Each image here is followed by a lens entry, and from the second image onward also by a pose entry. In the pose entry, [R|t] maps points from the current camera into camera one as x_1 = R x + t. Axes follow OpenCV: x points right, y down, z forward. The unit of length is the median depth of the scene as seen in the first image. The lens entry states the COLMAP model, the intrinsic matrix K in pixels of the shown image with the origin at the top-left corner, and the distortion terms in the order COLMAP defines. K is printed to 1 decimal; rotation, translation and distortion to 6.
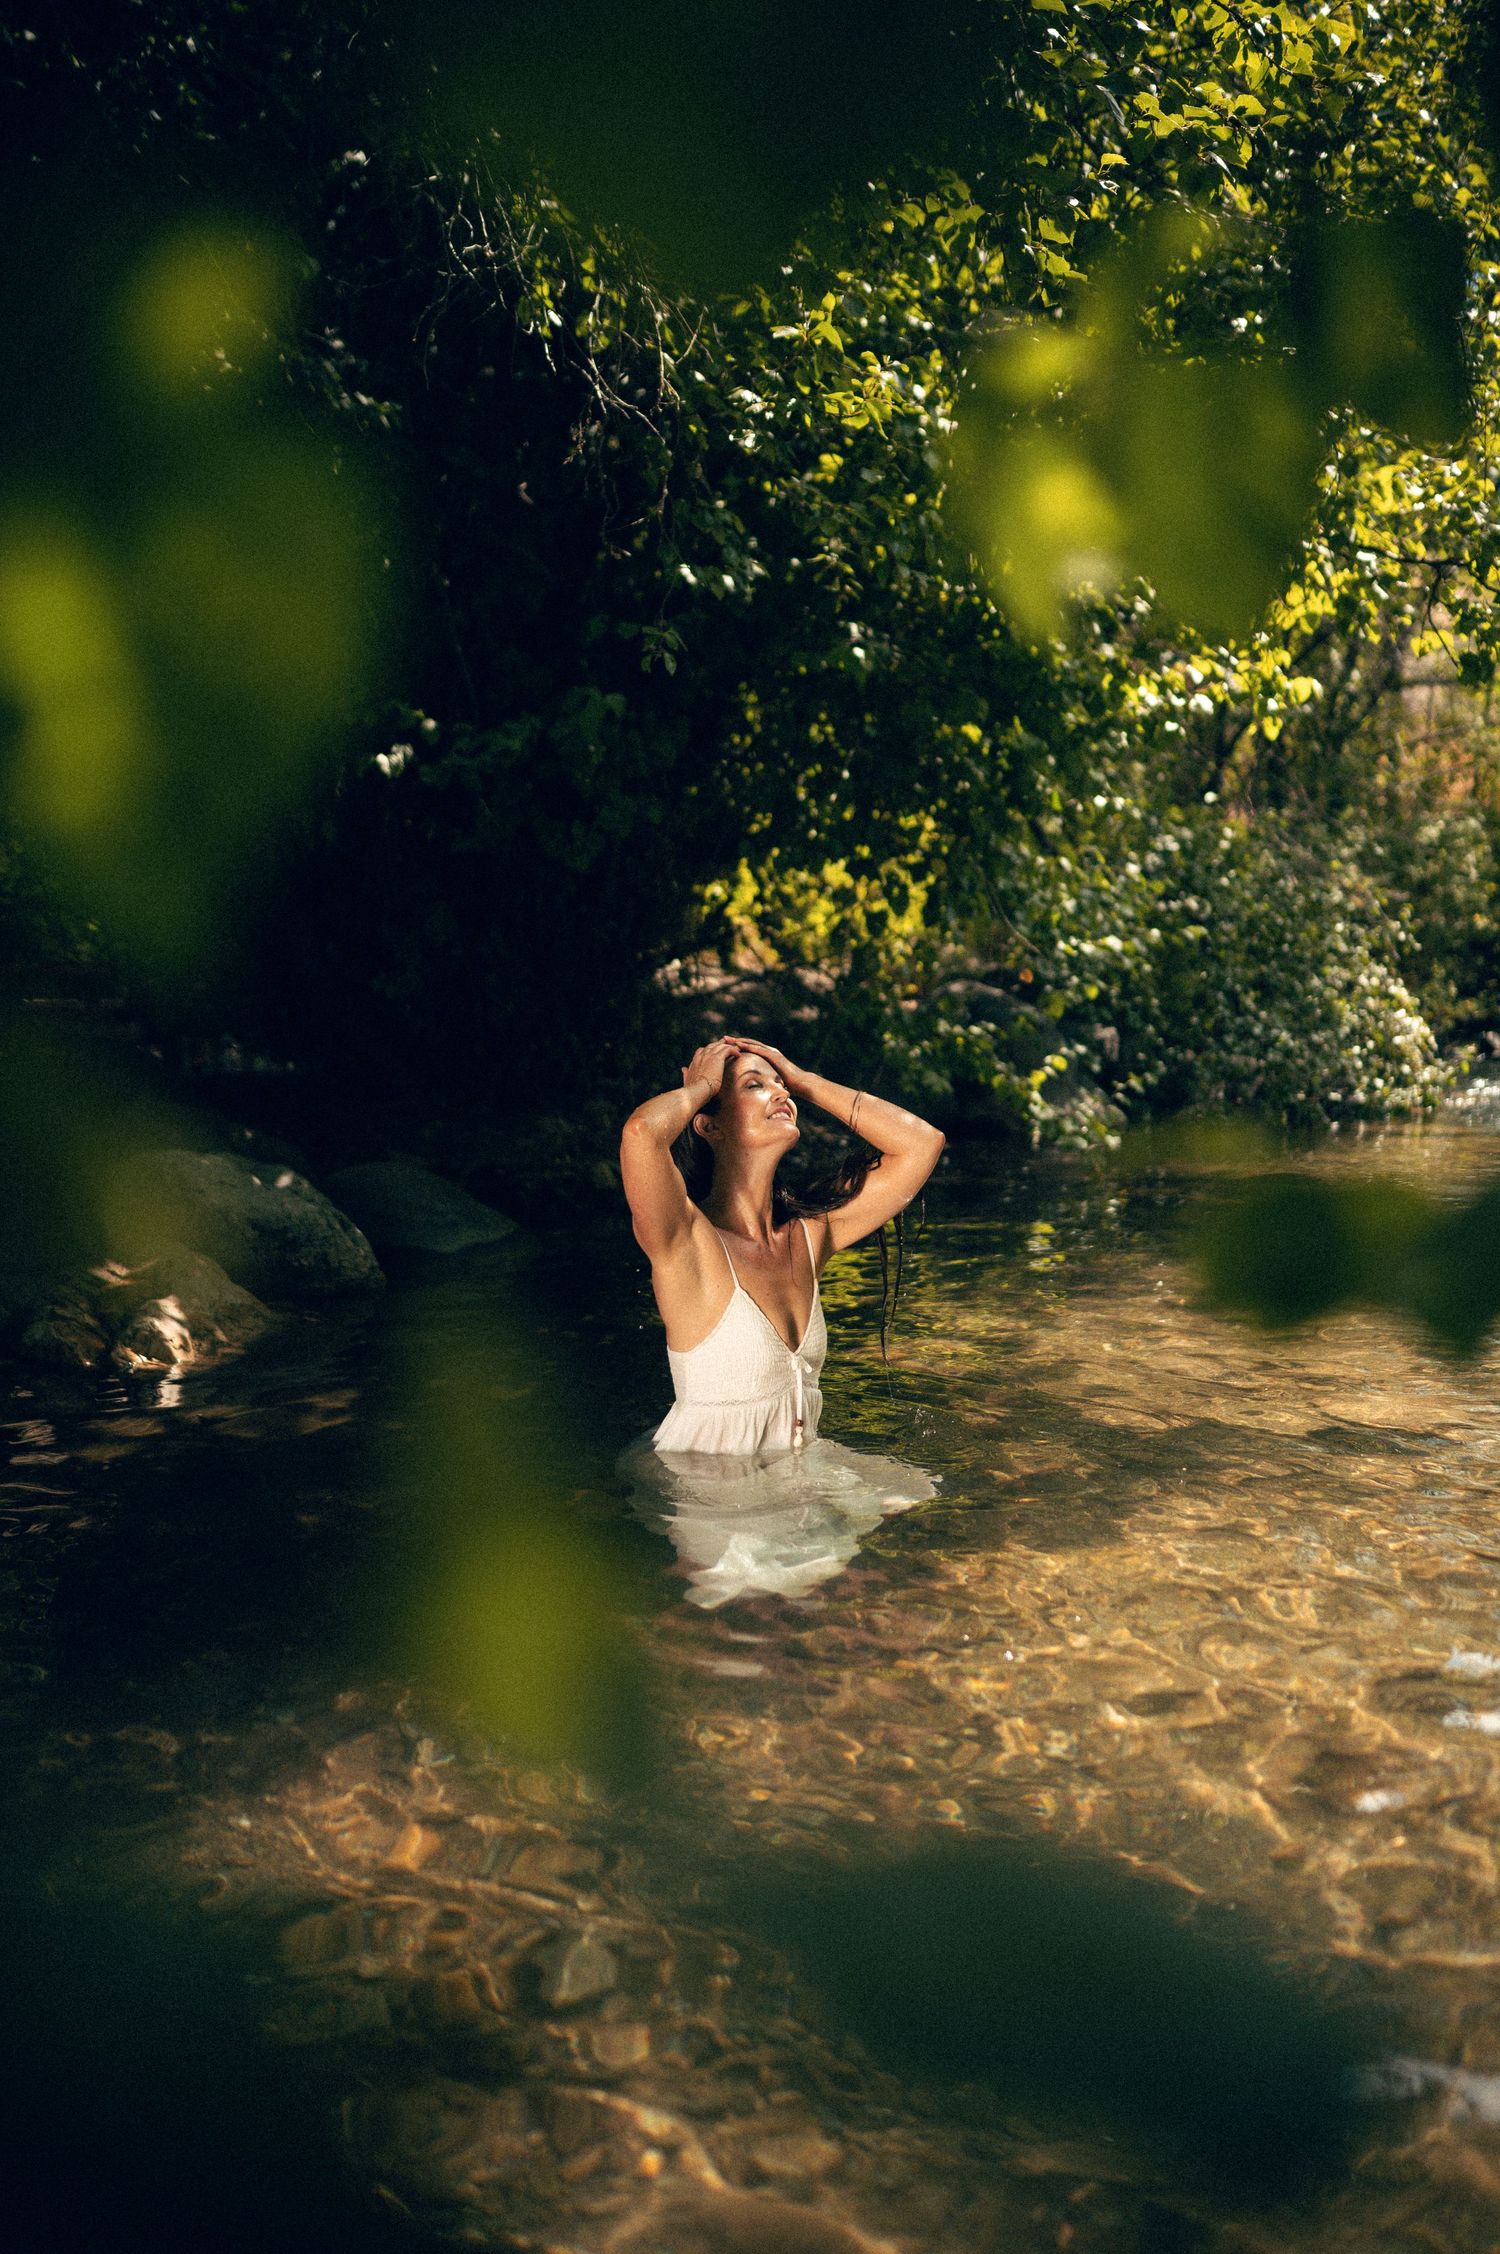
lens RADIAL K [[2178.3, 0, 750.0], [0, 2178.3, 1127.0], [0, 0, 1]] dist [0.005453, 0.004026]
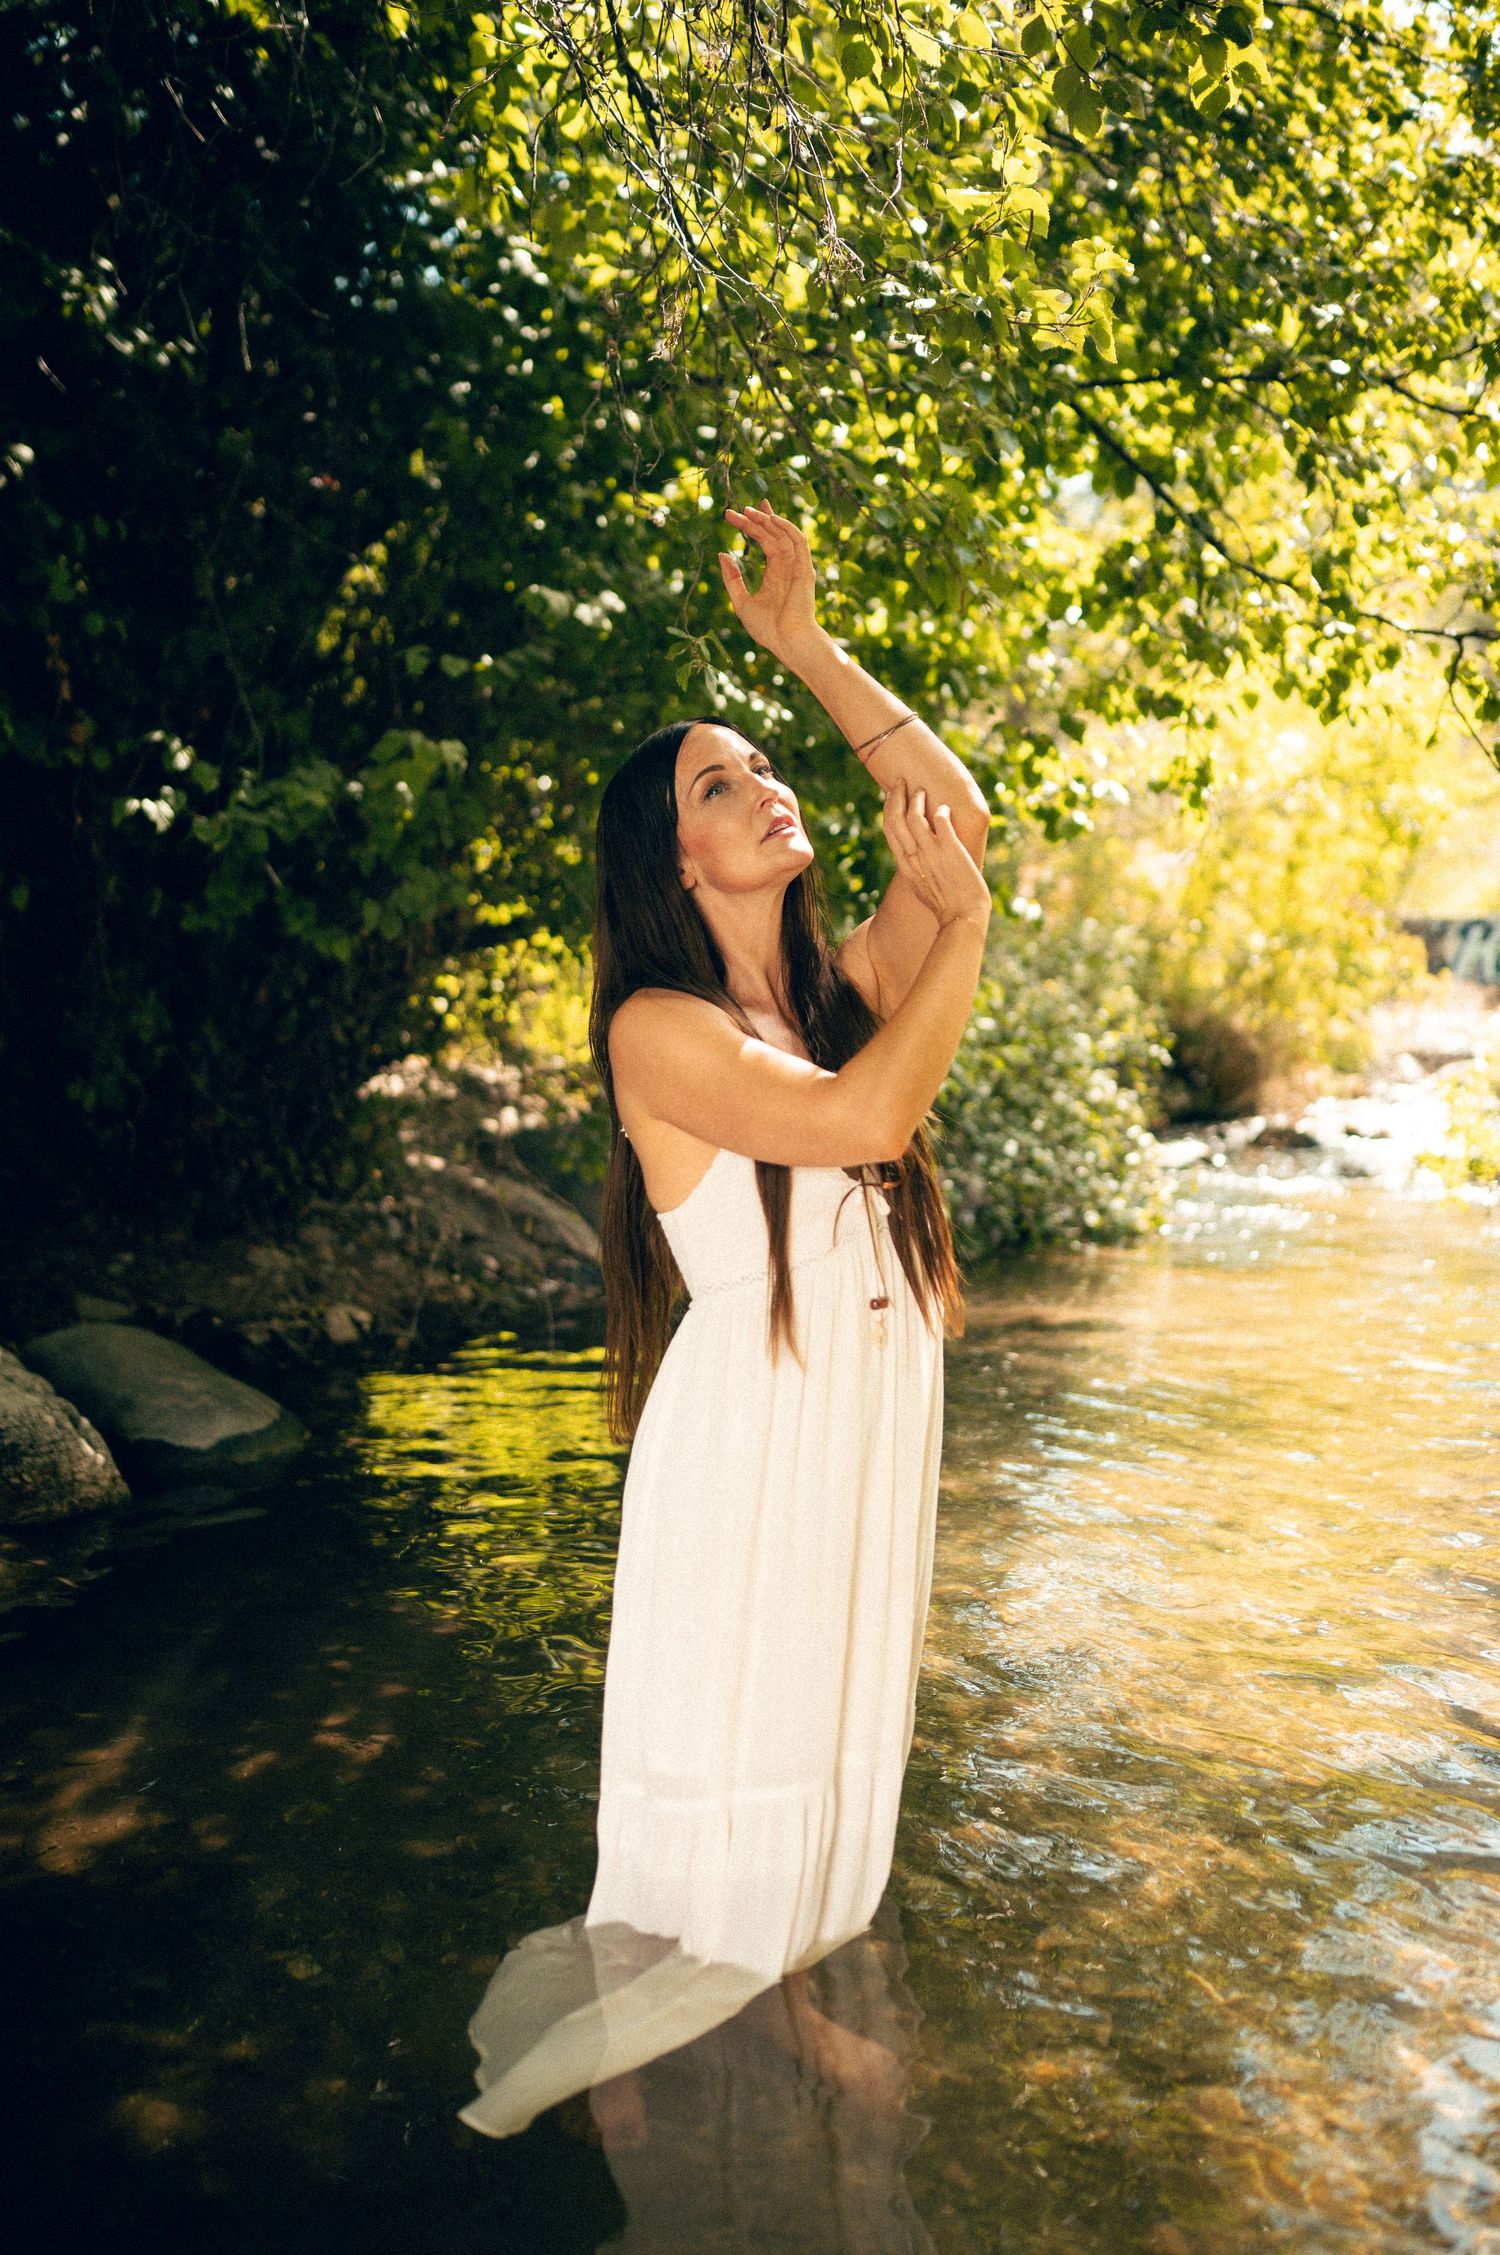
lens RADIAL K [[2179.2, 0, 750.0], [0, 2179.2, 1127.5], [0, 0, 1]] dist [0.005453, 0.004026]
pose [[0.981658, 0.018181, 0.189781, -0.098083], [-0.010468, 0.999081, -0.041563, -0.026460], [-0.190362, 0.038814, 0.980946, 0.204496]]
